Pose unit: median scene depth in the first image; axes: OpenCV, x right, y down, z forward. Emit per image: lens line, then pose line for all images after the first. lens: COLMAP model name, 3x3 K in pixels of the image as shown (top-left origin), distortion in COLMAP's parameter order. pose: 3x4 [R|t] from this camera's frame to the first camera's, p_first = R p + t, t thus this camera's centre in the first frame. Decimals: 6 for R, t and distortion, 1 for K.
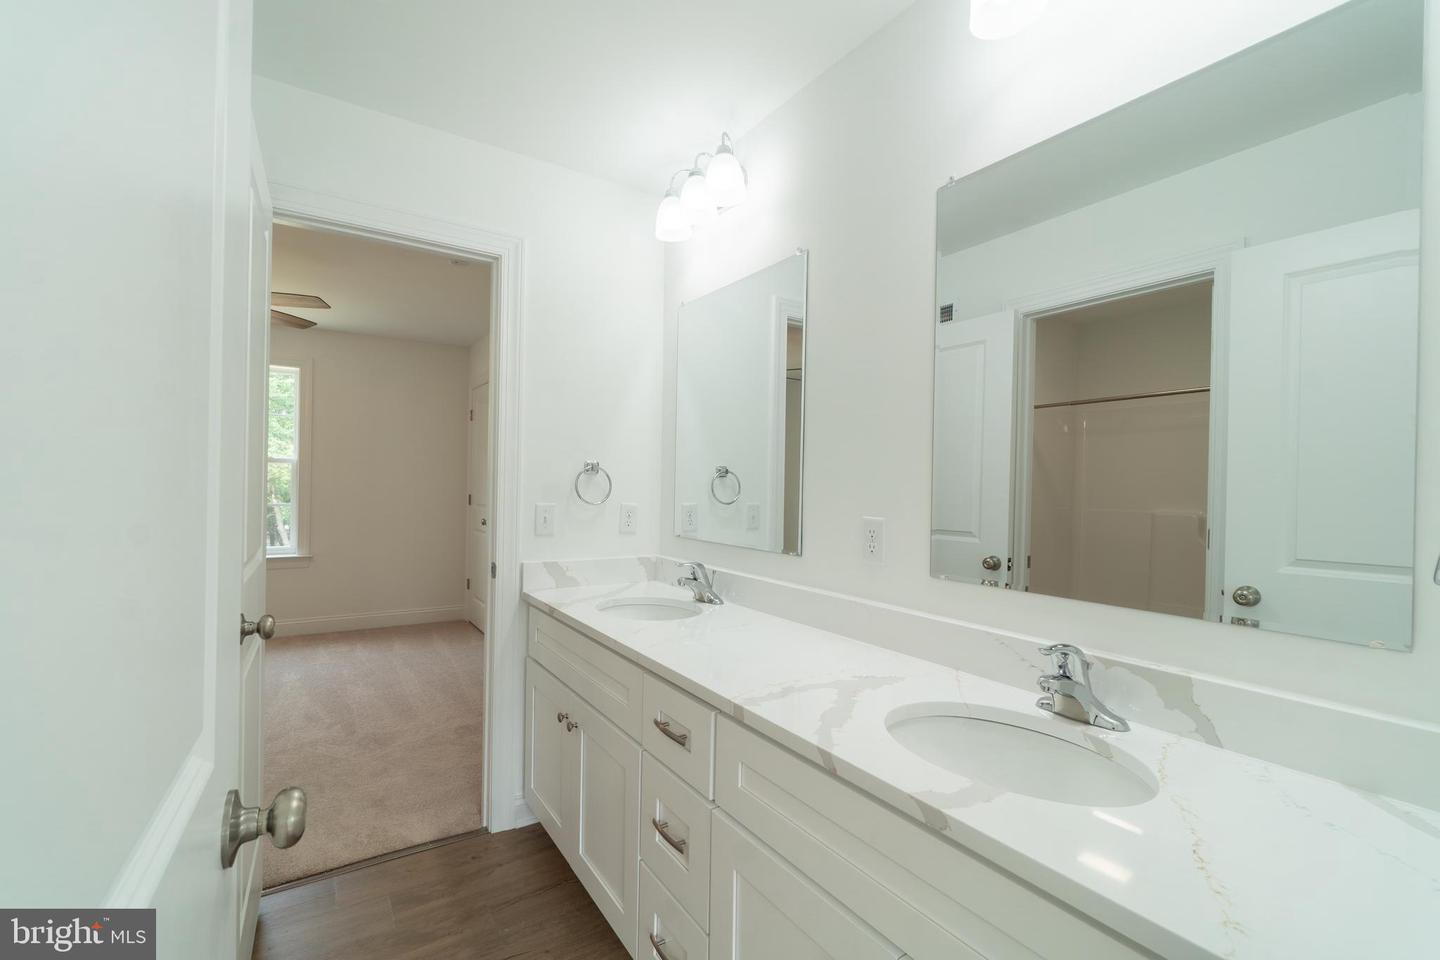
lens RADIAL K [[624.6, 0, 715.8], [0, 624.6, 484.0], [0, 0, 1]] dist [0.004279, -0.001400]
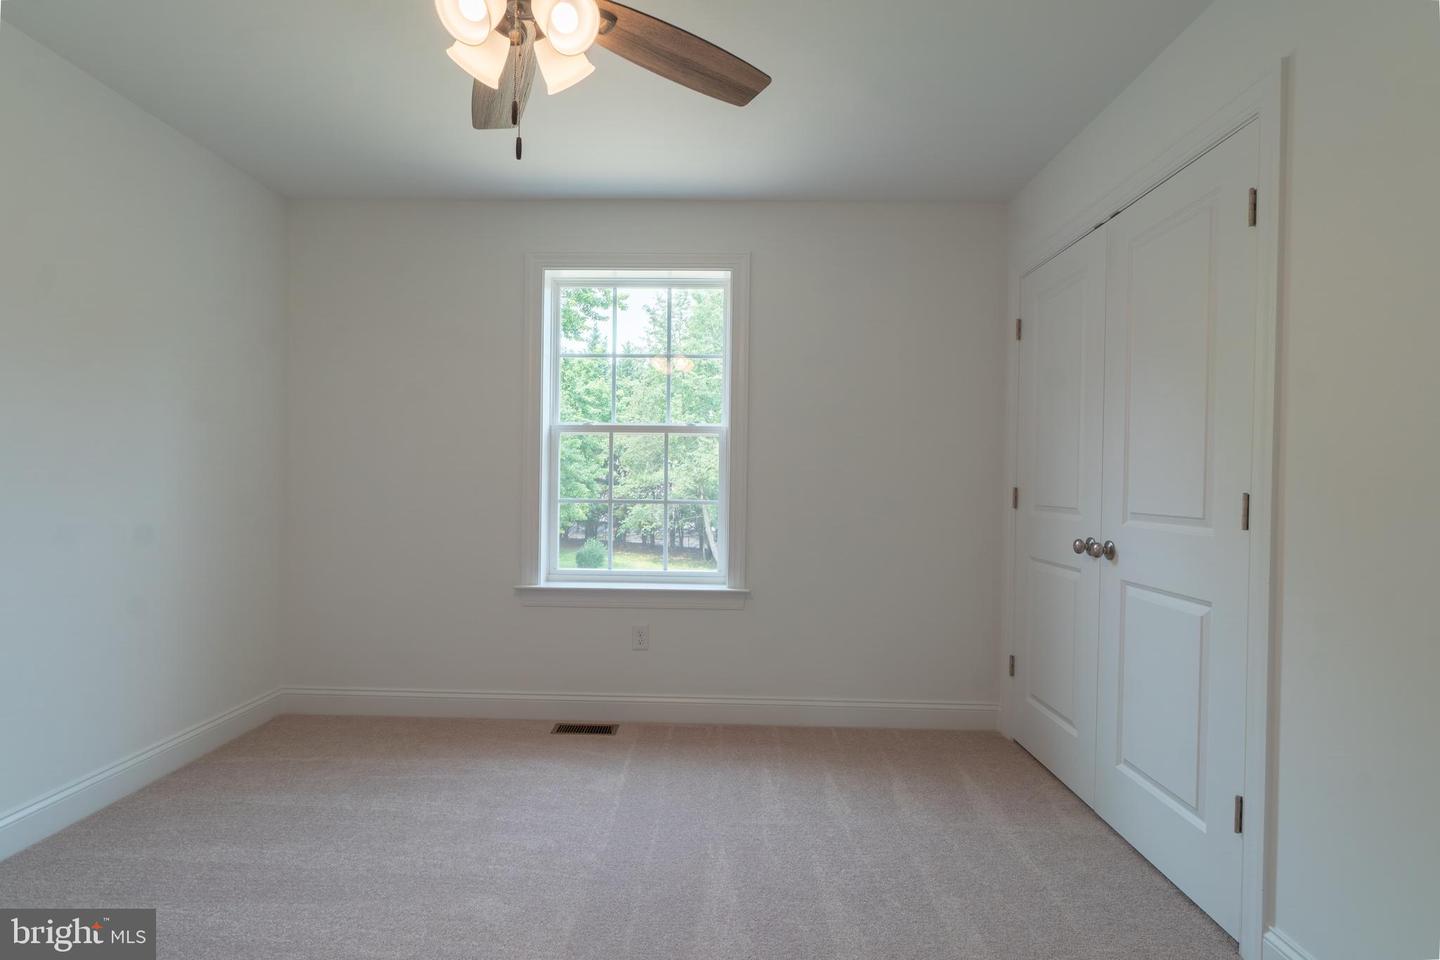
lens RADIAL K [[717.6, 0, 713.4], [0, 717.6, 484.2], [0, 0, 1]] dist [-0.012504, 0.000403]
pose [[0.824524, 0.000480, -0.565826, -0.268672], [-0.003694, 0.999983, -0.004535, 0.018774], [0.565814, 0.005830, 0.824512, 0.392417]]
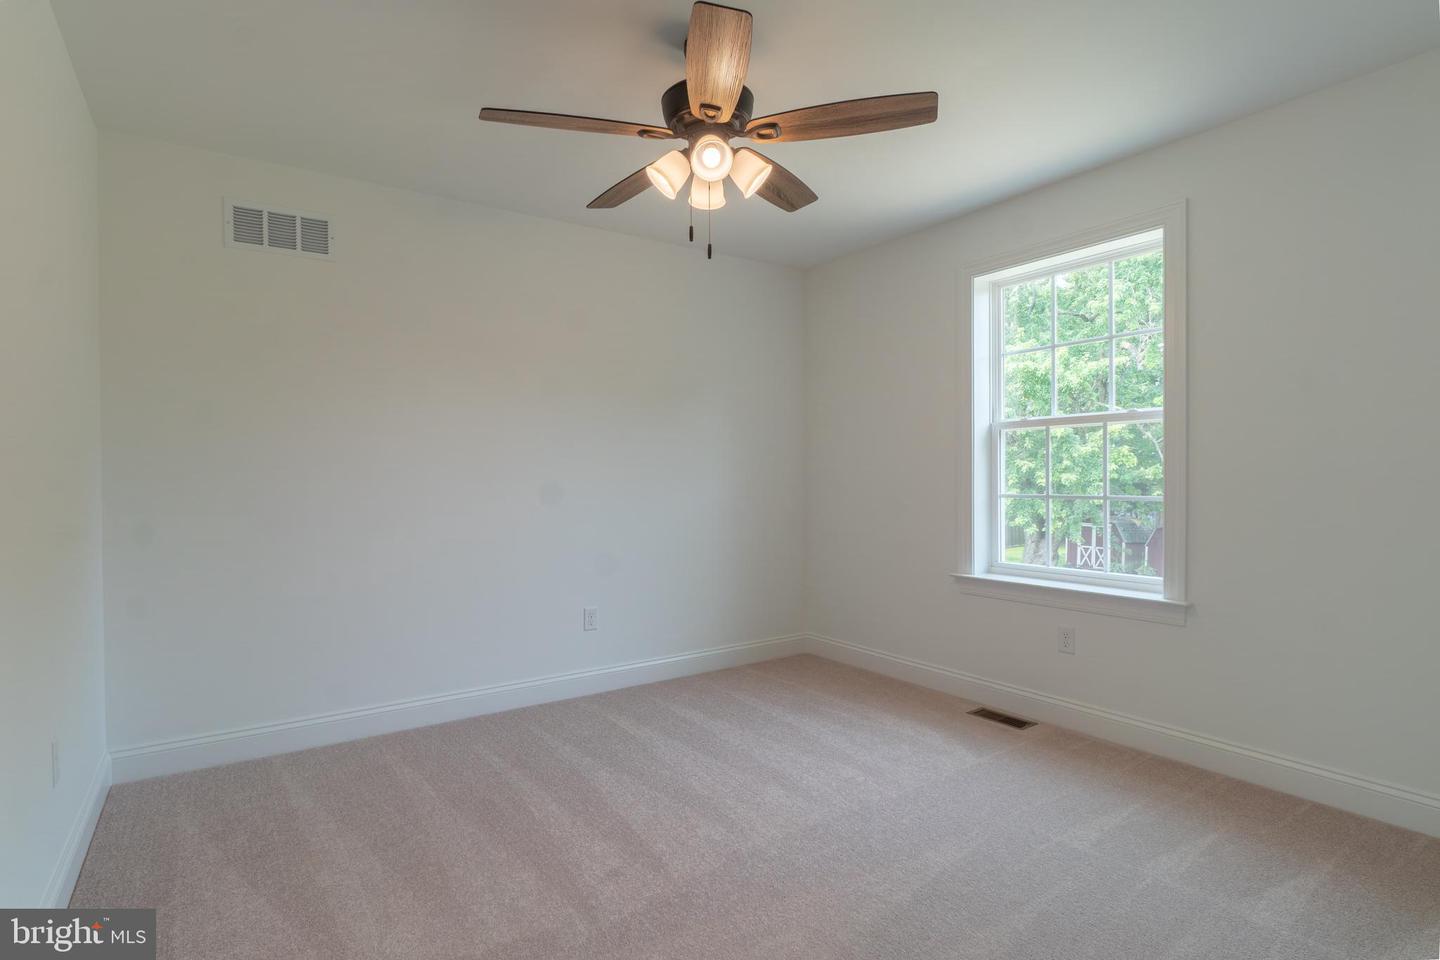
lens RADIAL K [[756.0, 0, 724.7], [0, 756.0, 476.7], [0, 0, 1]] dist [0.001825, -0.000430]
pose [[0.010907, -0.009485, -0.999896, -0.060465], [0.009162, 0.999914, -0.009385, 0.017730], [0.999899, -0.009059, 0.010993, 0.572707]]
